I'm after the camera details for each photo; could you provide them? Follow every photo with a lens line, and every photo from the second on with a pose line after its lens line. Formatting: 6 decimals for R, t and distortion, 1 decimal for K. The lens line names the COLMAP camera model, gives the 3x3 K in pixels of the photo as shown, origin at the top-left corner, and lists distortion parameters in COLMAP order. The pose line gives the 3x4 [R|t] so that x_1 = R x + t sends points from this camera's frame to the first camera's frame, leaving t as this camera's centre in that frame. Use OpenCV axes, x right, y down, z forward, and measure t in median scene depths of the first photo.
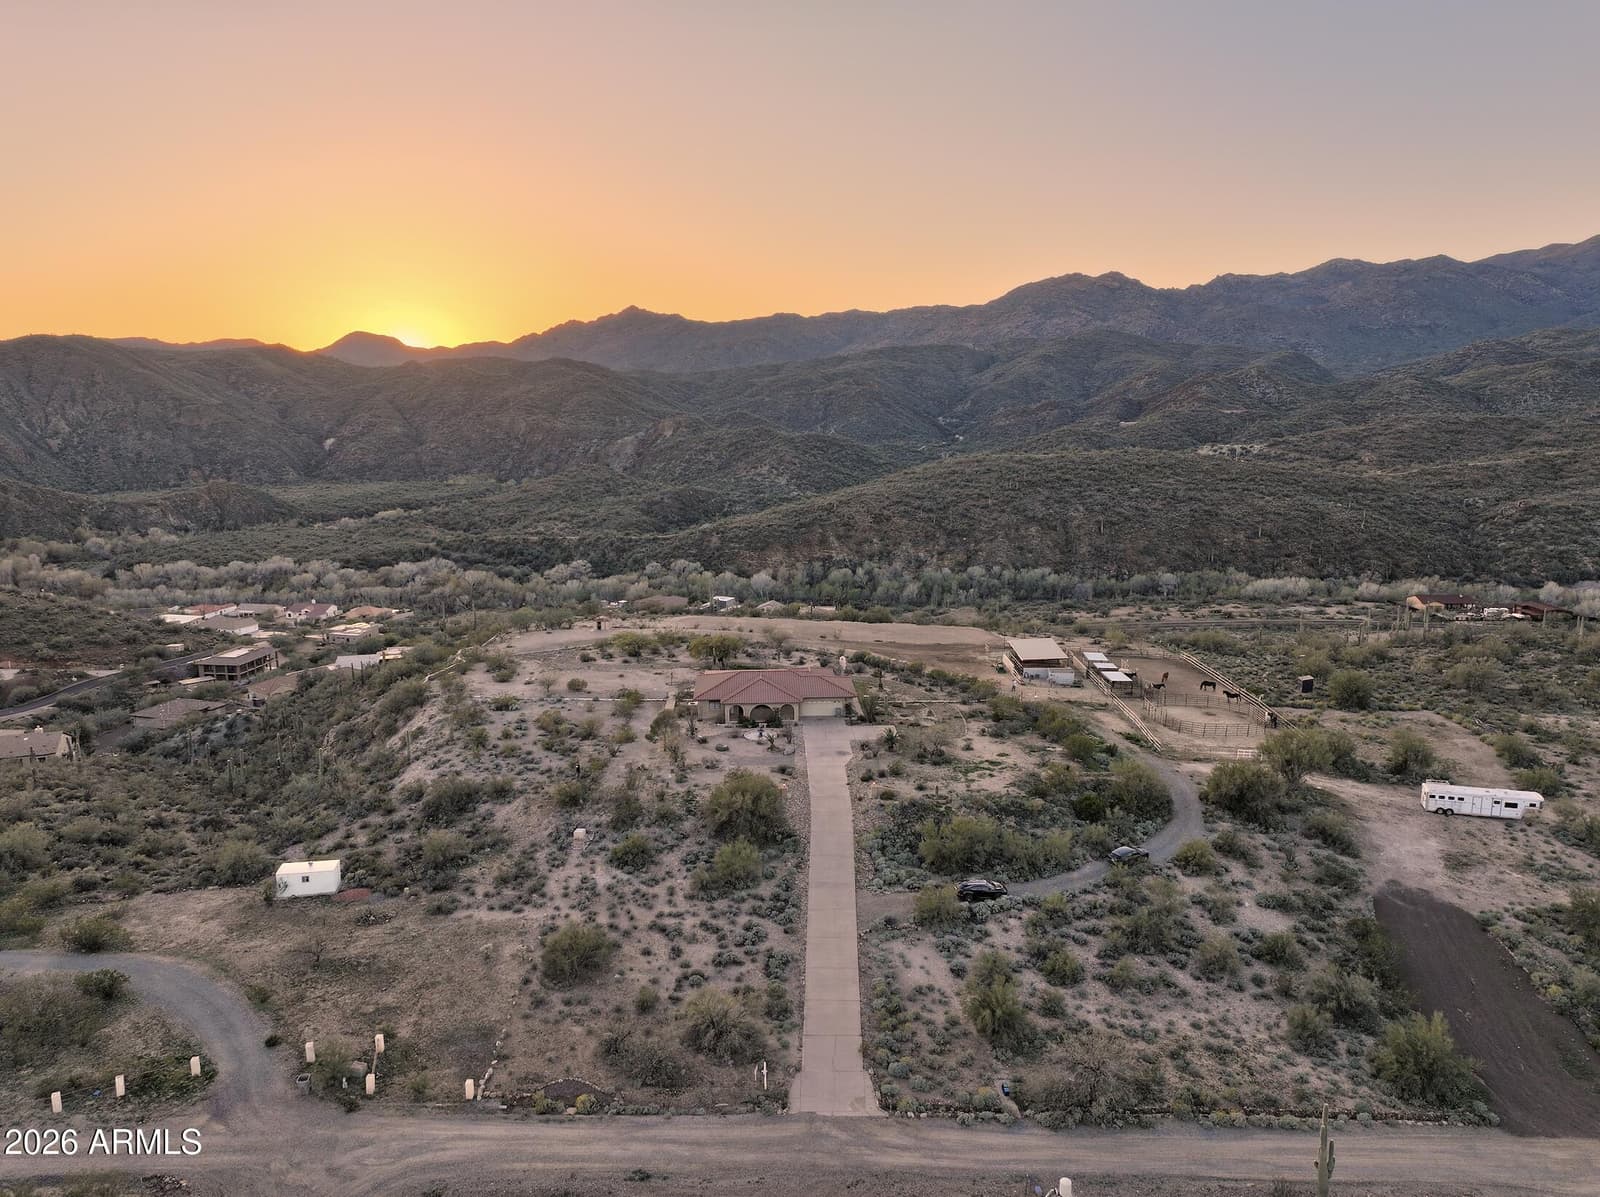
lens RADIAL K [[1130.3, 0, 800.0], [0, 1130.3, 598.5], [0, 0, 1]] dist [0.003571, 0.008432]
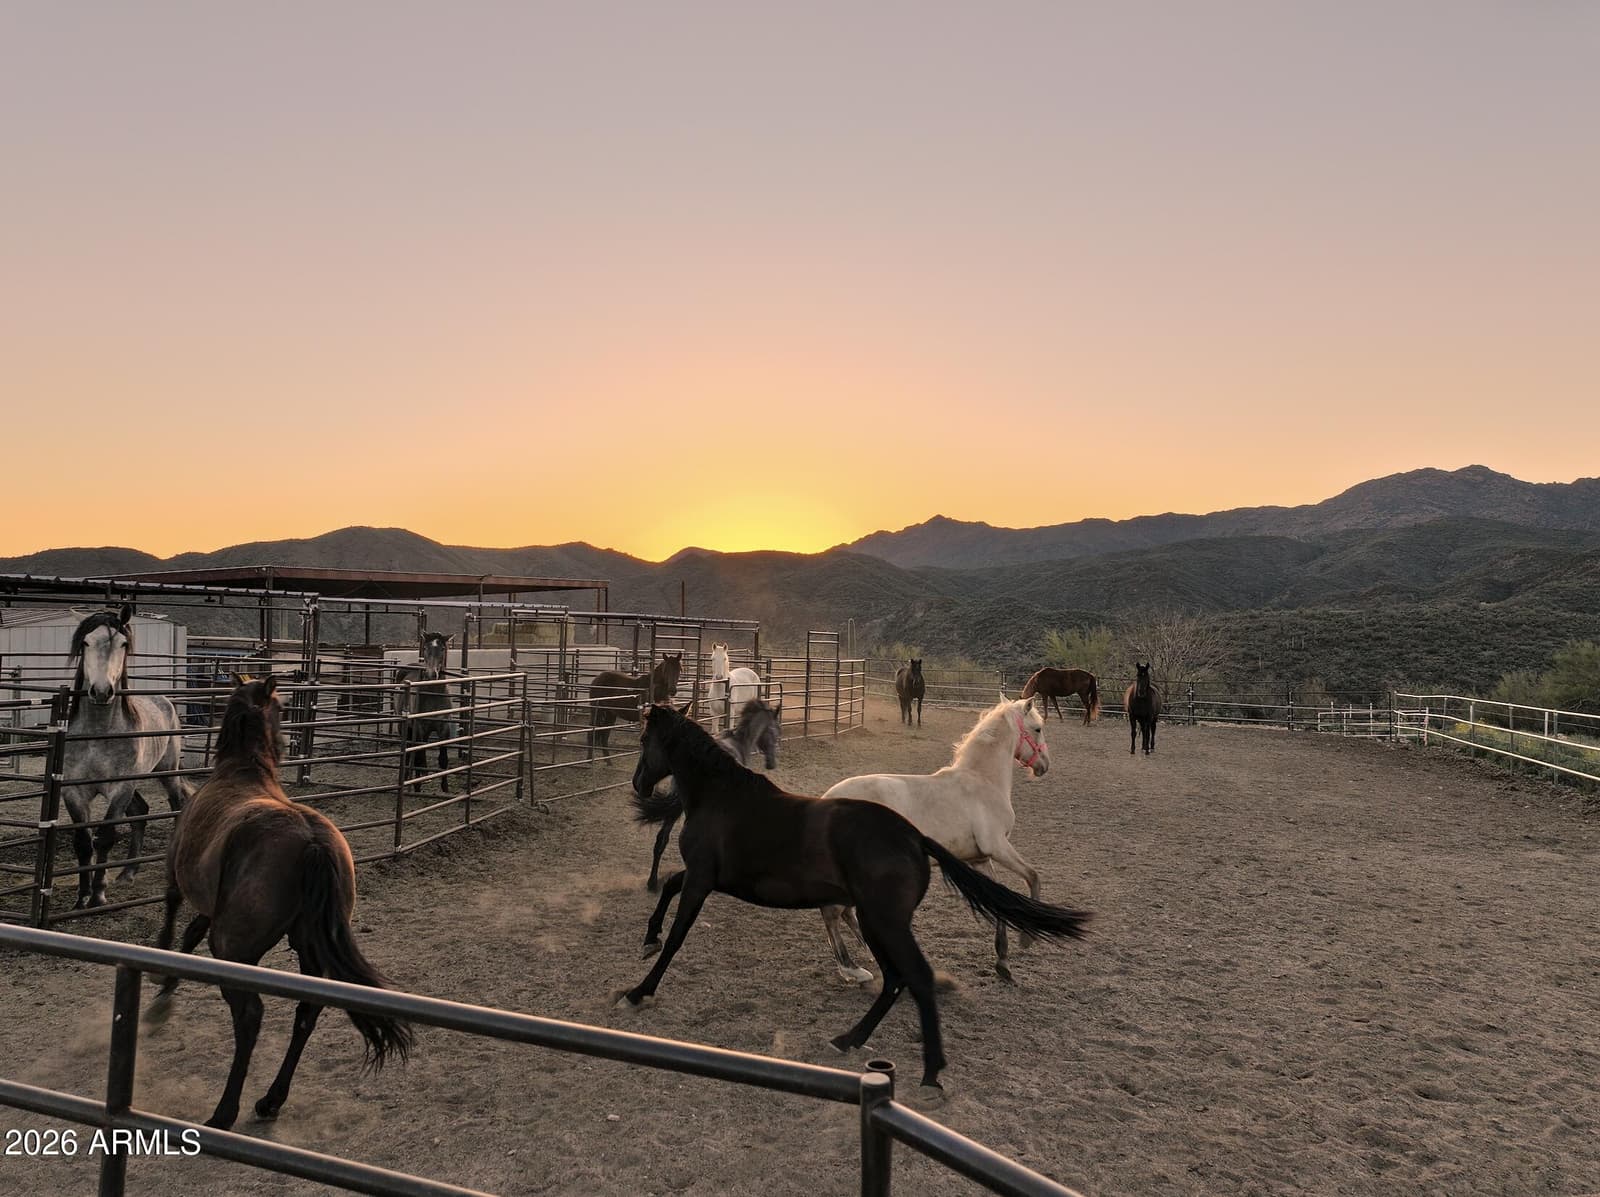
lens RADIAL K [[1130.3, 0, 800.0], [0, 1130.3, 598.5], [0, 0, 1]] dist [0.003571, 0.008432]
pose [[0.961130, 0.001758, -0.276092, 0.544542], [-0.053688, 0.982082, -0.180645, 0.126983], [0.270827, 0.188446, 0.944002, 1.484808]]
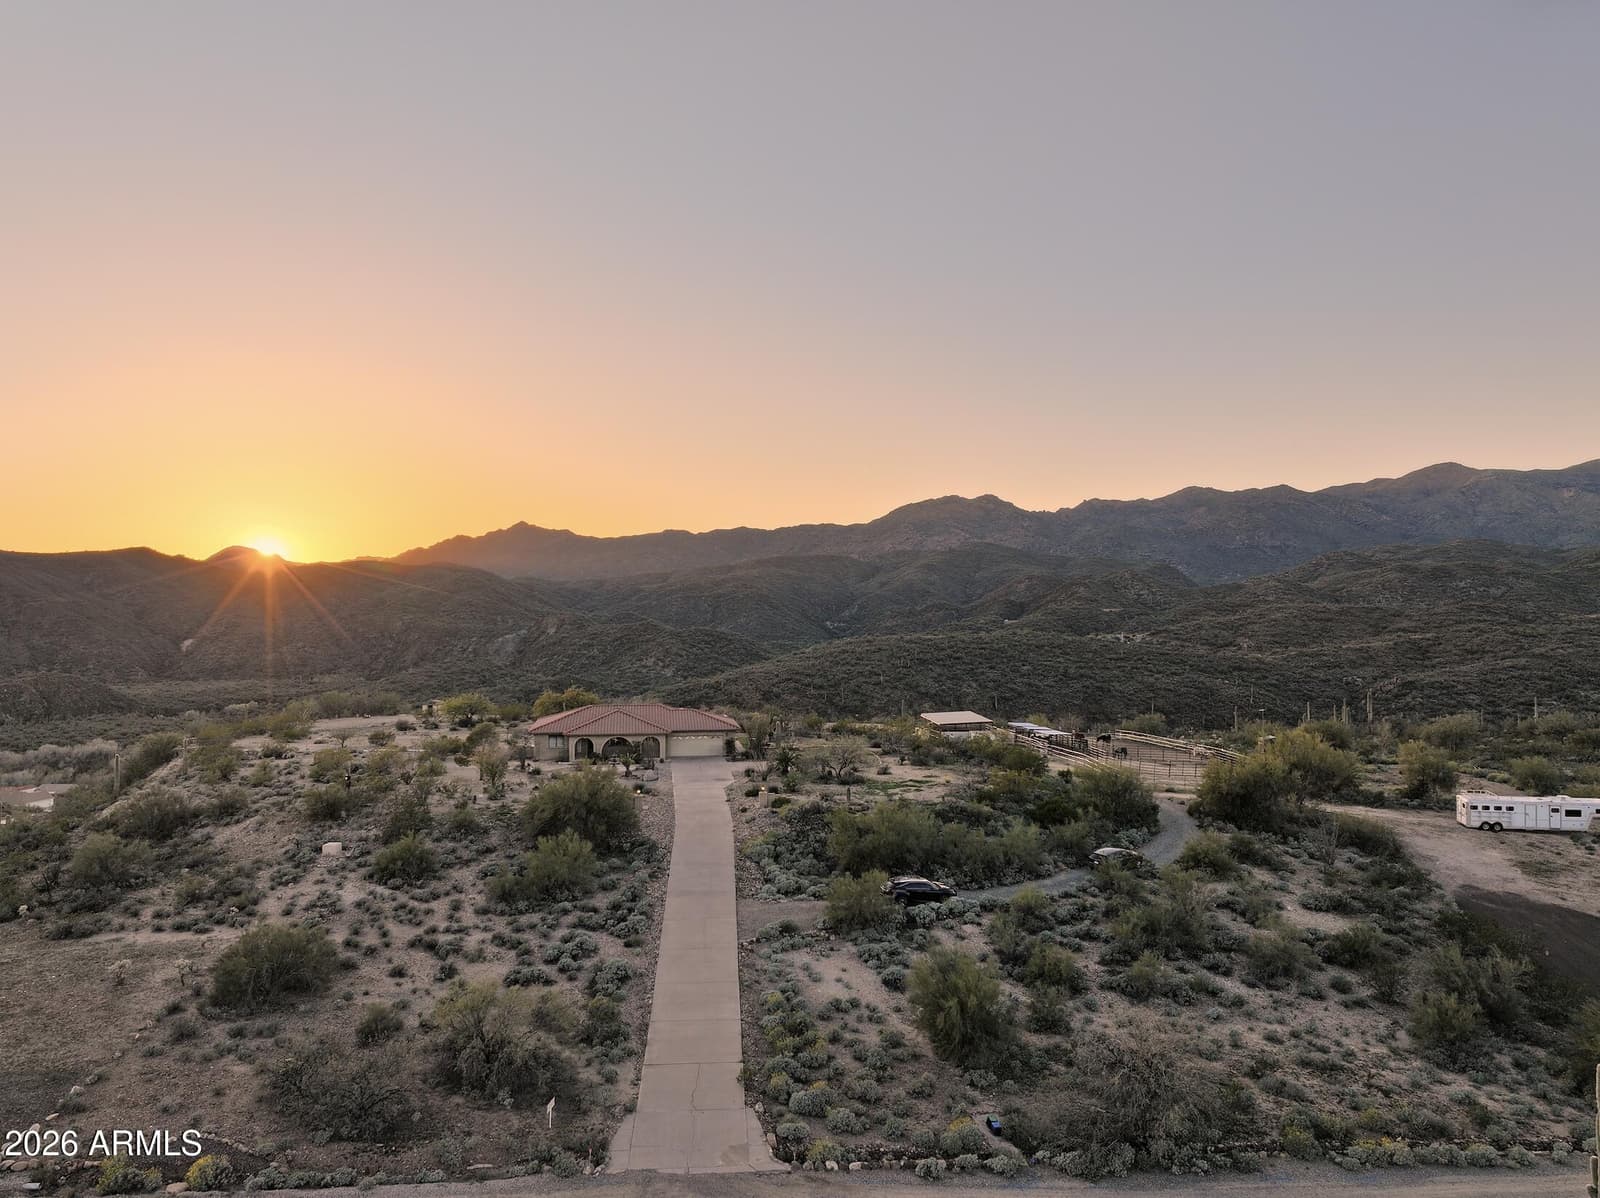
lens RADIAL K [[1130.3, 0, 800.0], [0, 1130.3, 599.0], [0, 0, 1]] dist [0.003571, 0.008432]
pose [[0.995224, 0.005073, 0.097490, 0.019624], [0.013691, 0.981525, -0.190841, 0.203413], [-0.096657, 0.191265, 0.976768, 0.290262]]
